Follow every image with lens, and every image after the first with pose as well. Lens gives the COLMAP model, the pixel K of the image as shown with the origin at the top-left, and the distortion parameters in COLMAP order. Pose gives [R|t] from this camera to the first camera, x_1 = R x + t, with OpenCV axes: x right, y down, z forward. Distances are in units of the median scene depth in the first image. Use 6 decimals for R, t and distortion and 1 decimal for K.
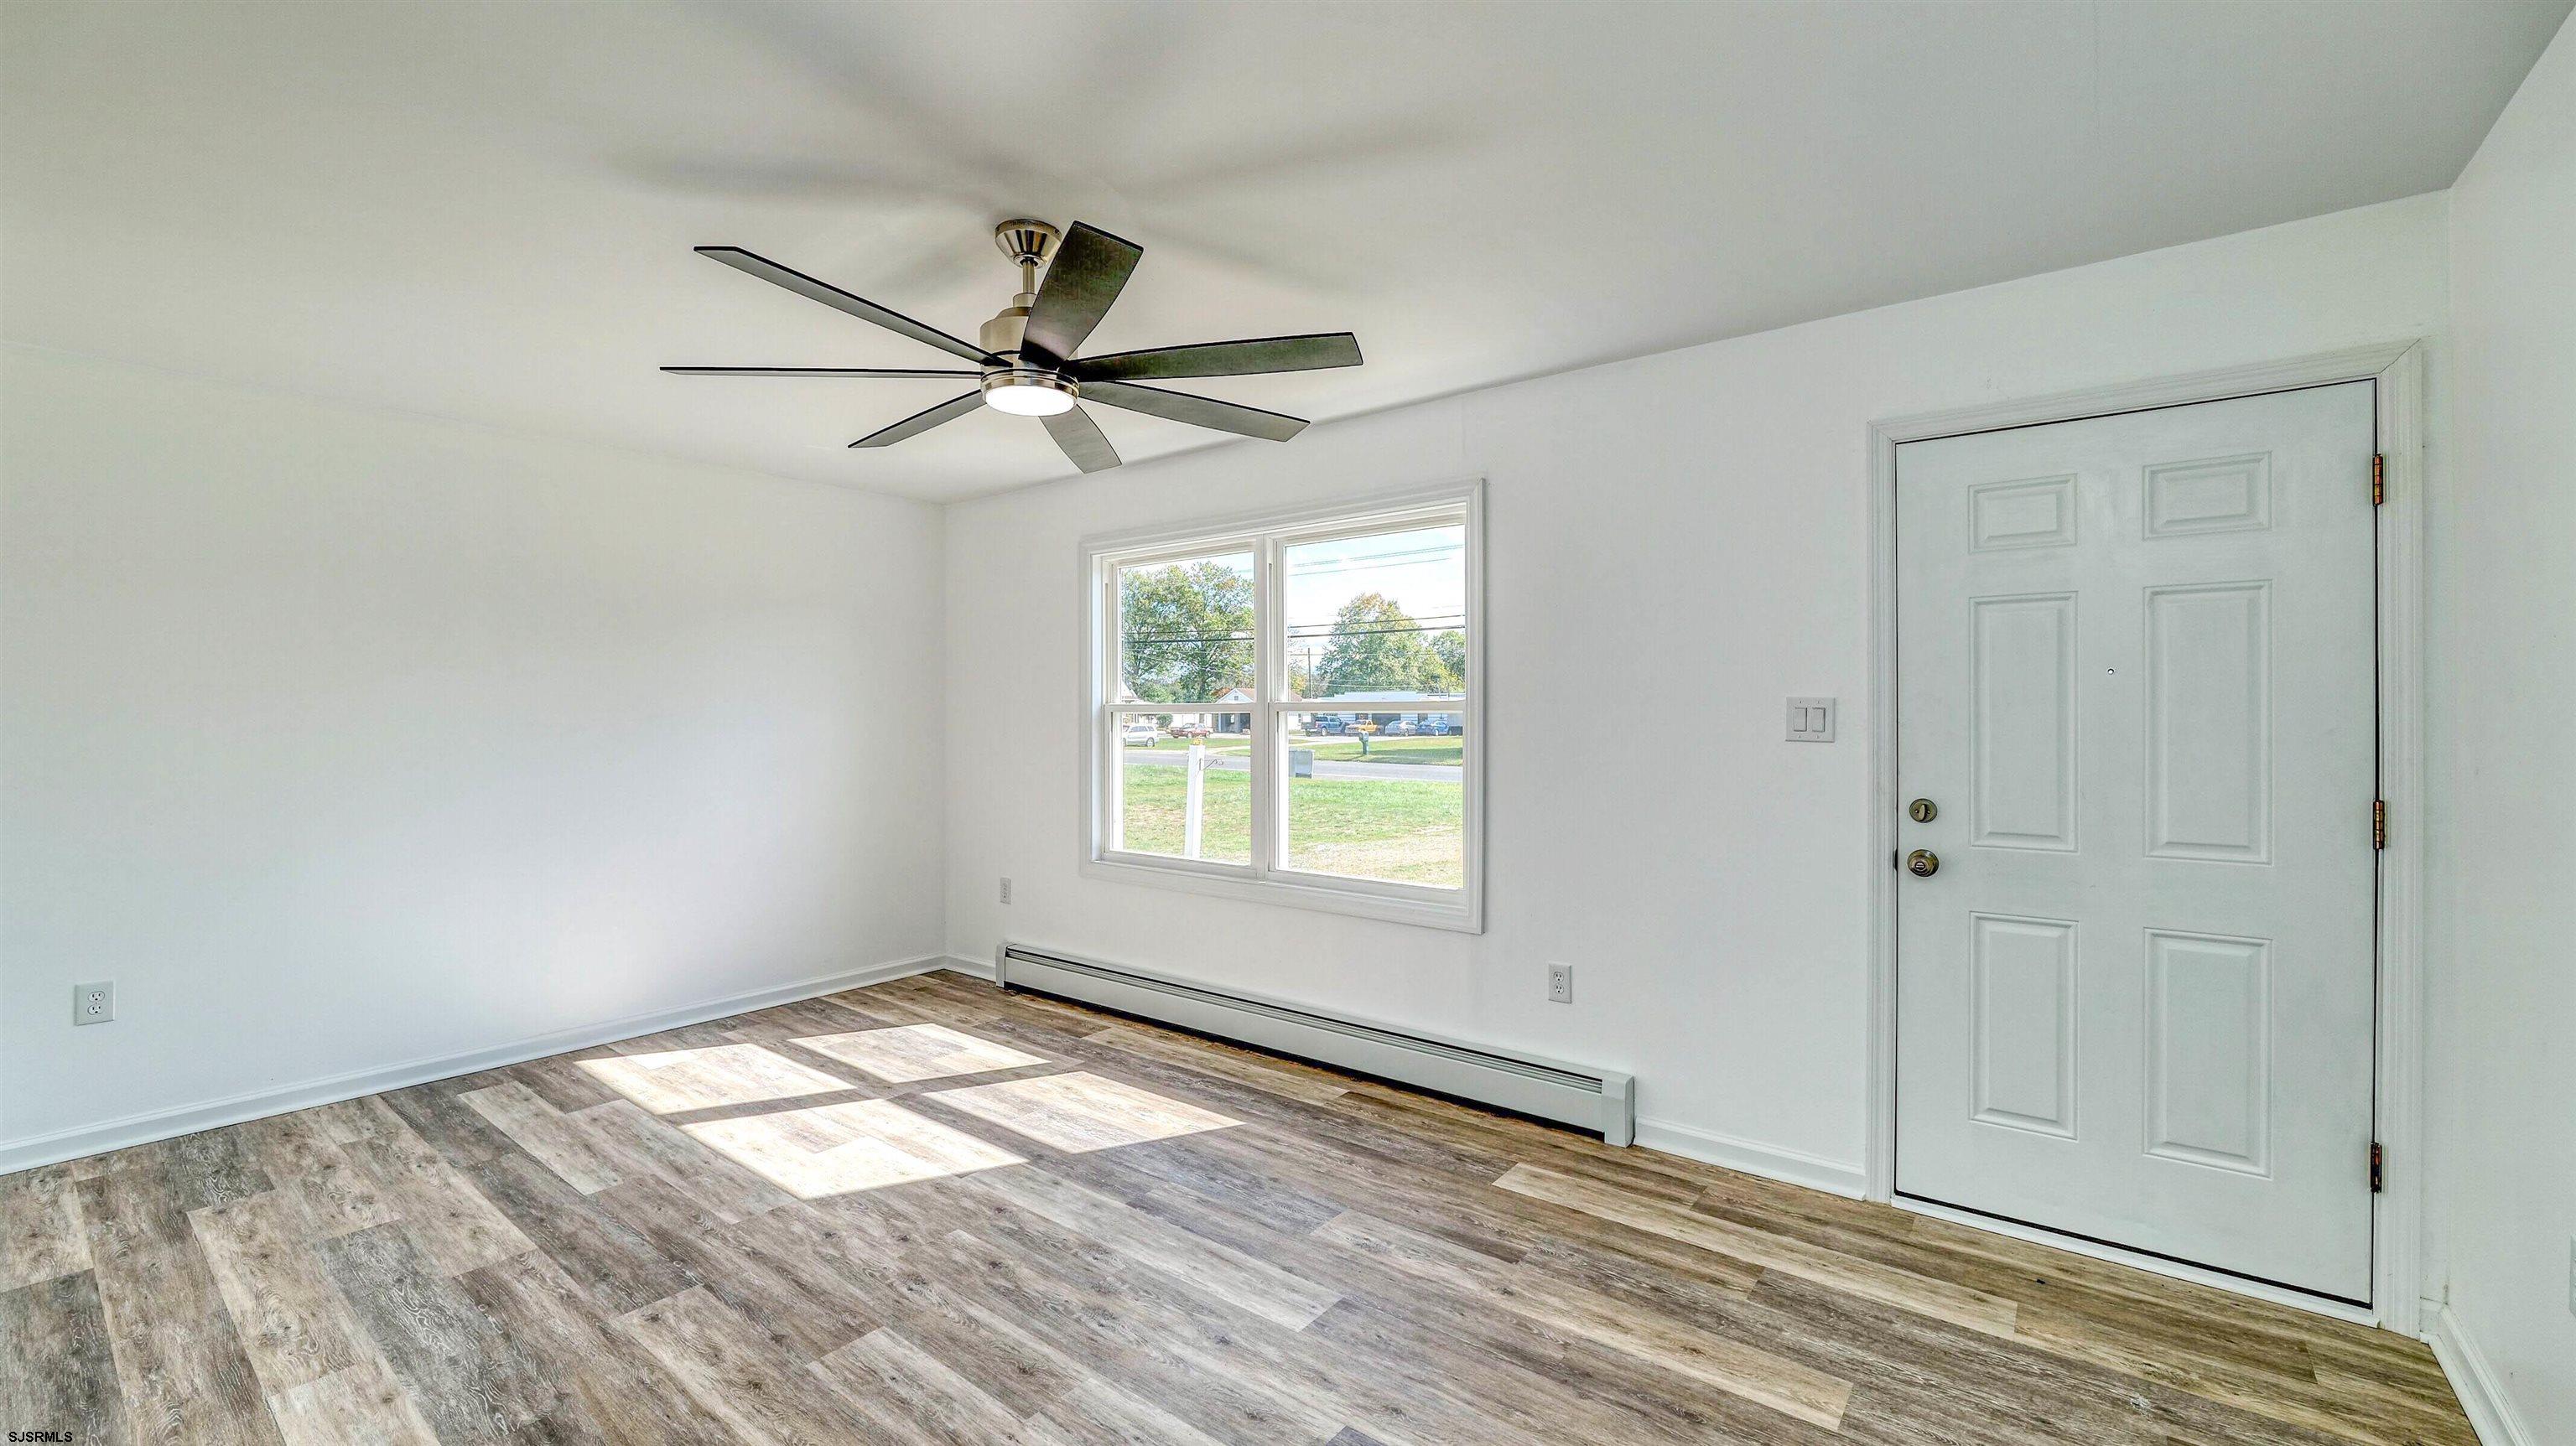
lens RADIAL K [[1046.2, 0, 1274.1], [0, 1046.2, 716.8], [0, 0, 1]] dist [-0.012596, 0.000526]
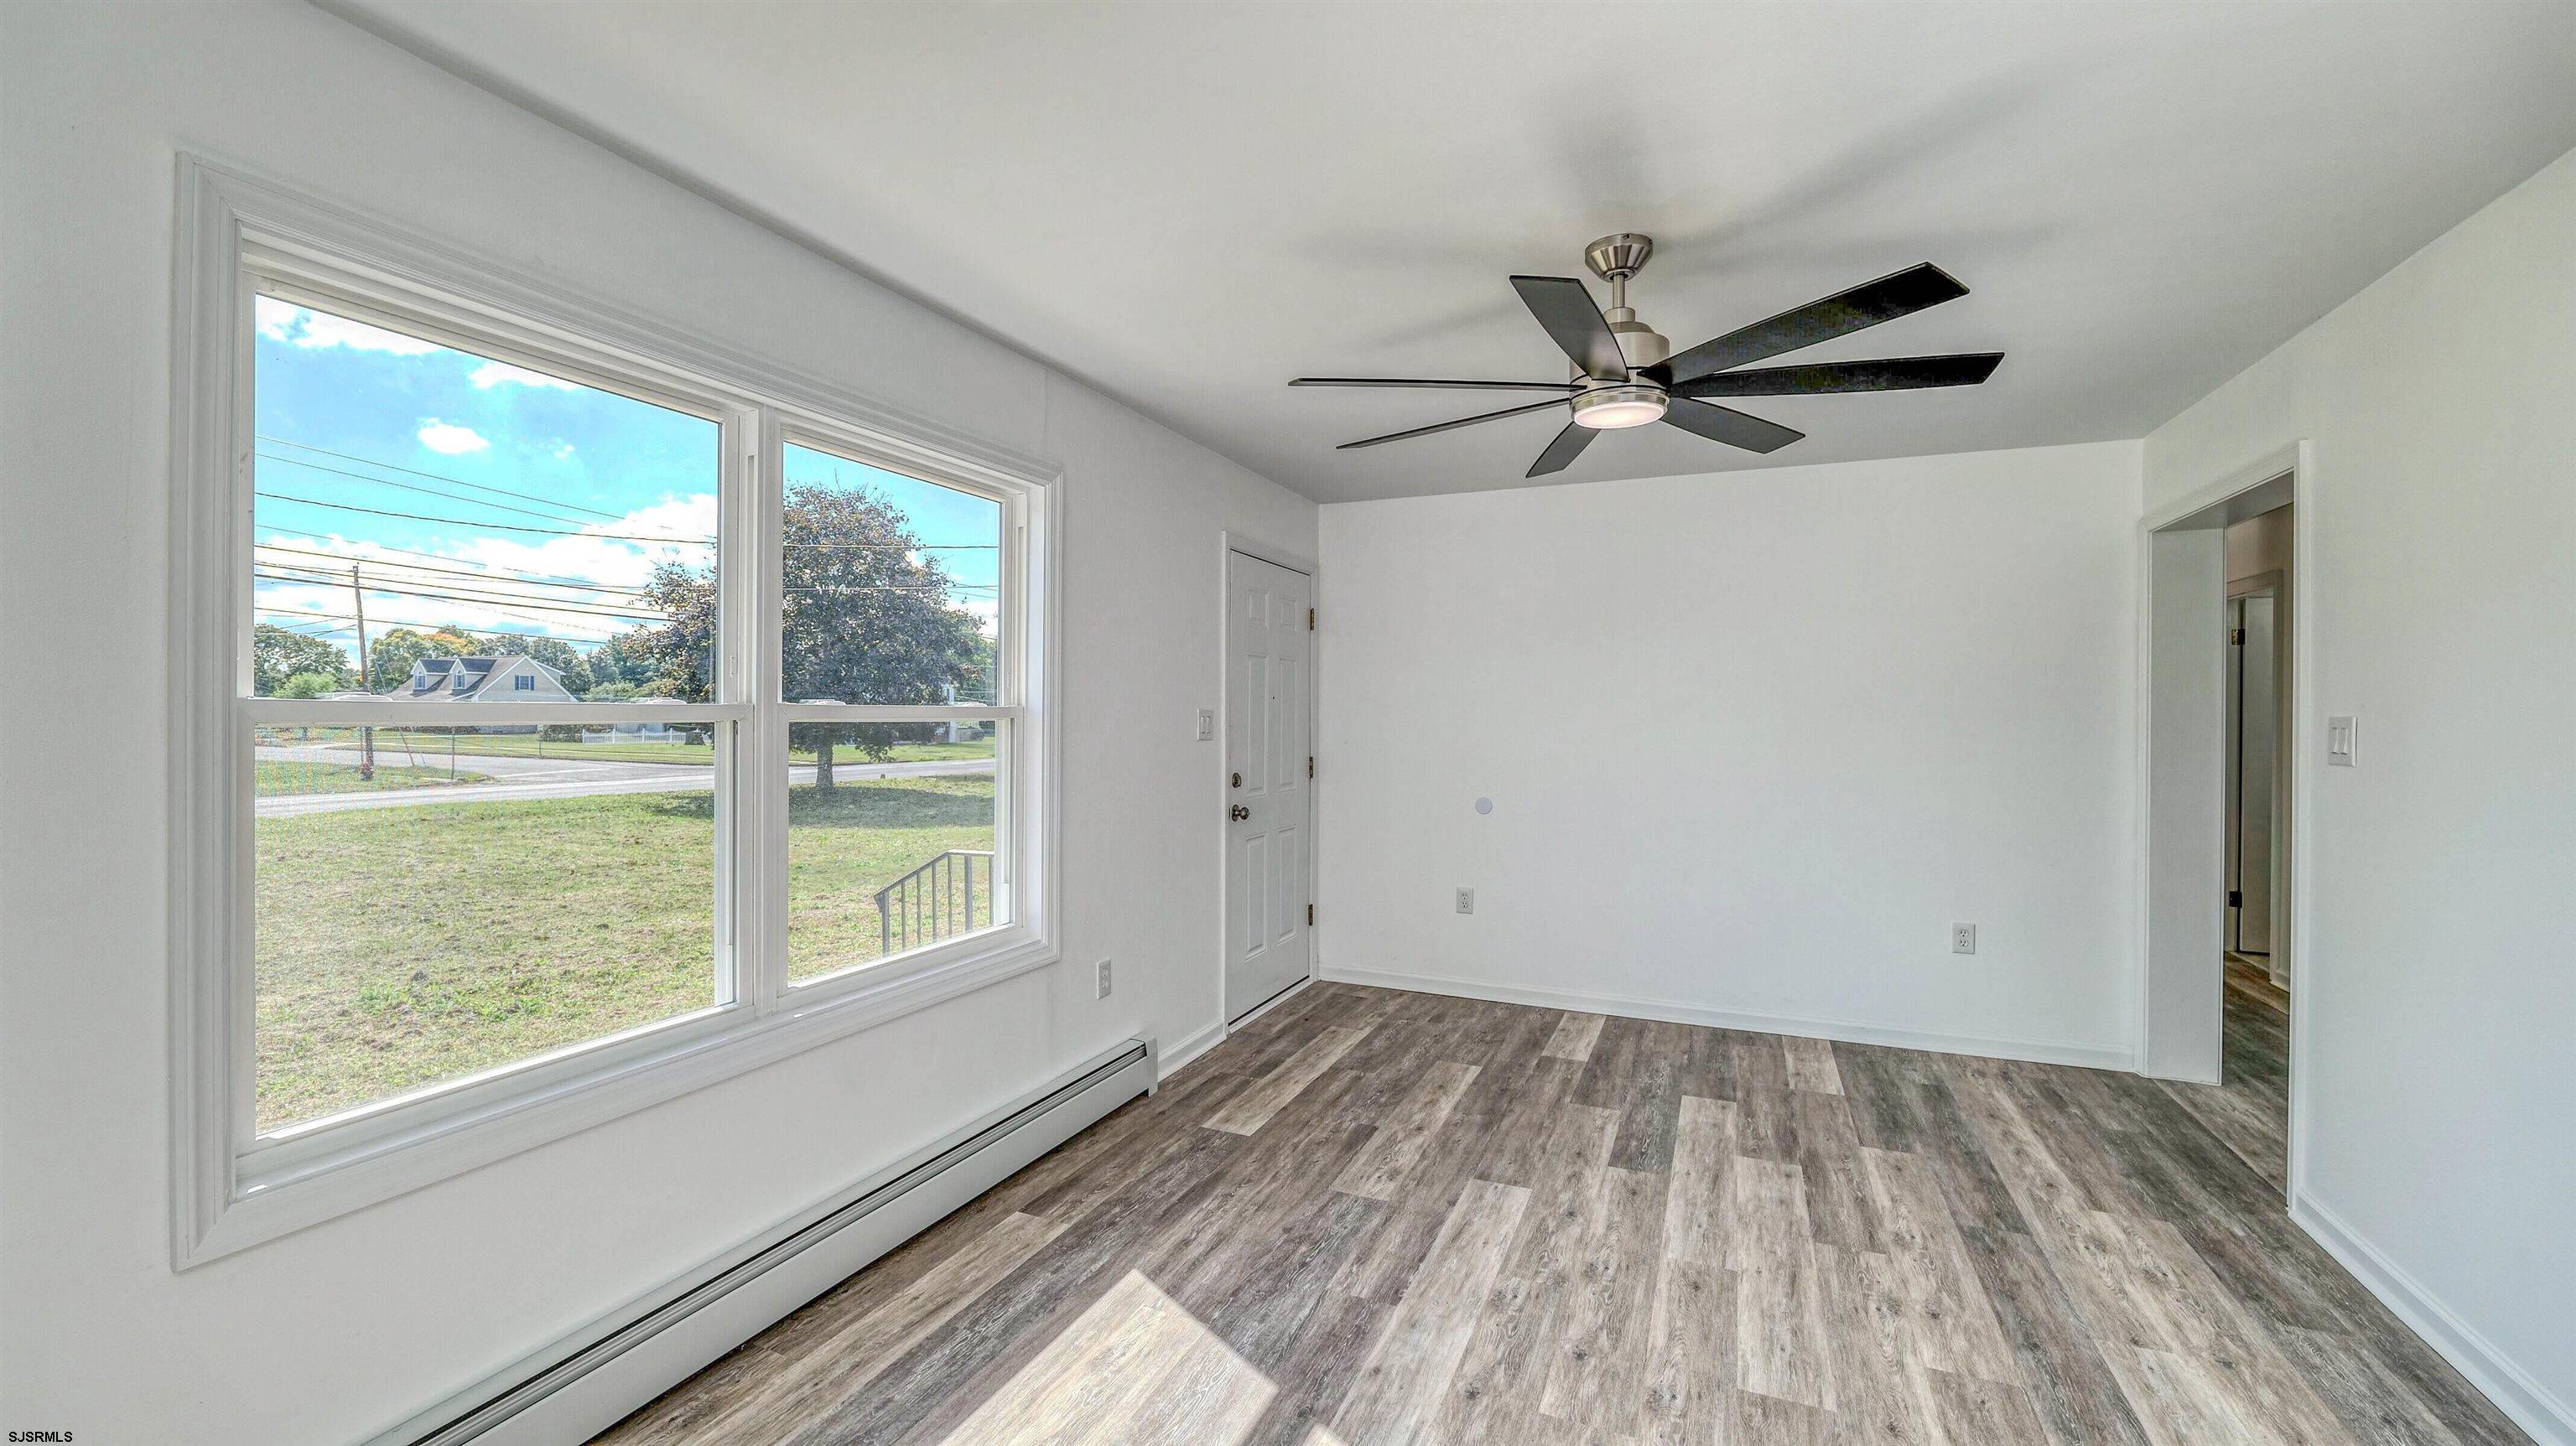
lens RADIAL K [[1046.2, 0, 1274.1], [0, 1046.2, 716.8], [0, 0, 1]] dist [-0.012596, 0.000526]
pose [[-0.252106, -0.001892, 0.967698, -0.916237], [0.000497, 0.999998, 0.002084, -0.012141], [-0.967699, 0.001006, -0.252104, 1.283453]]
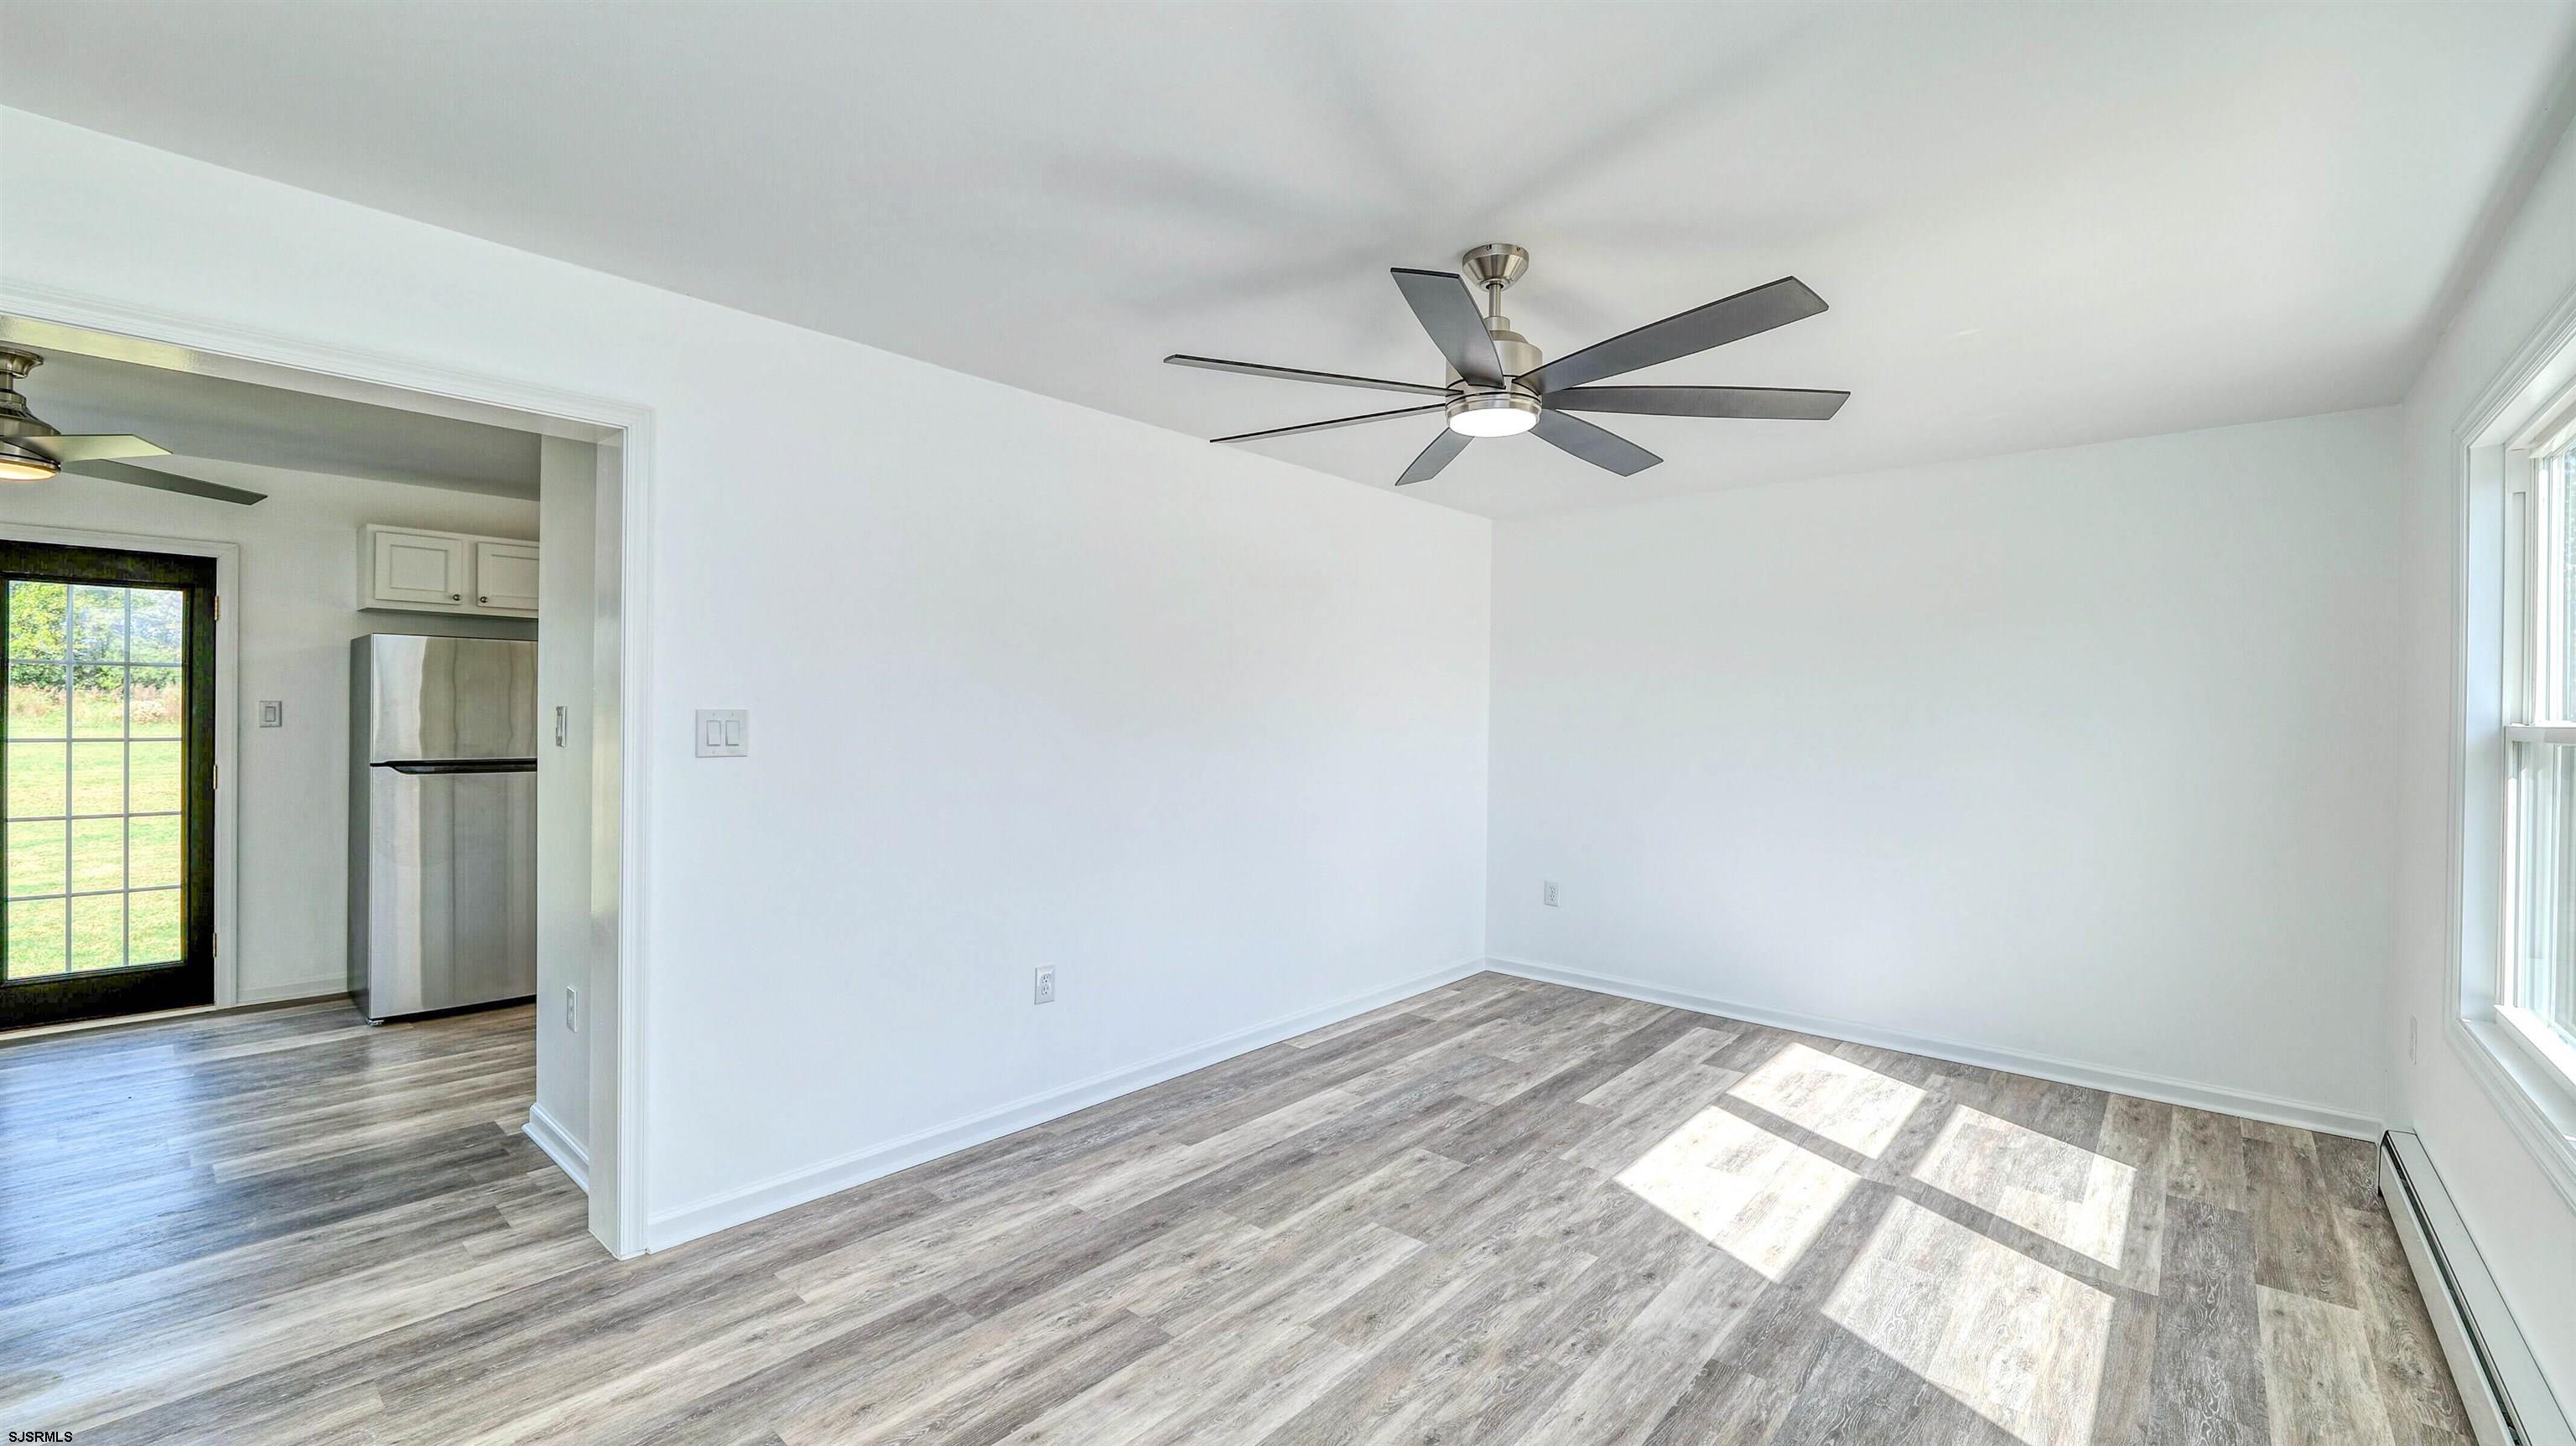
lens RADIAL K [[1046.2, 0, 1274.1], [0, 1046.2, 716.8], [0, 0, 1]] dist [-0.012596, 0.000526]
pose [[-0.060485, 0.005317, -0.998155, 0.645462], [-0.016110, 0.999850, 0.006302, -0.017212], [0.998039, 0.016462, -0.060390, 0.696451]]
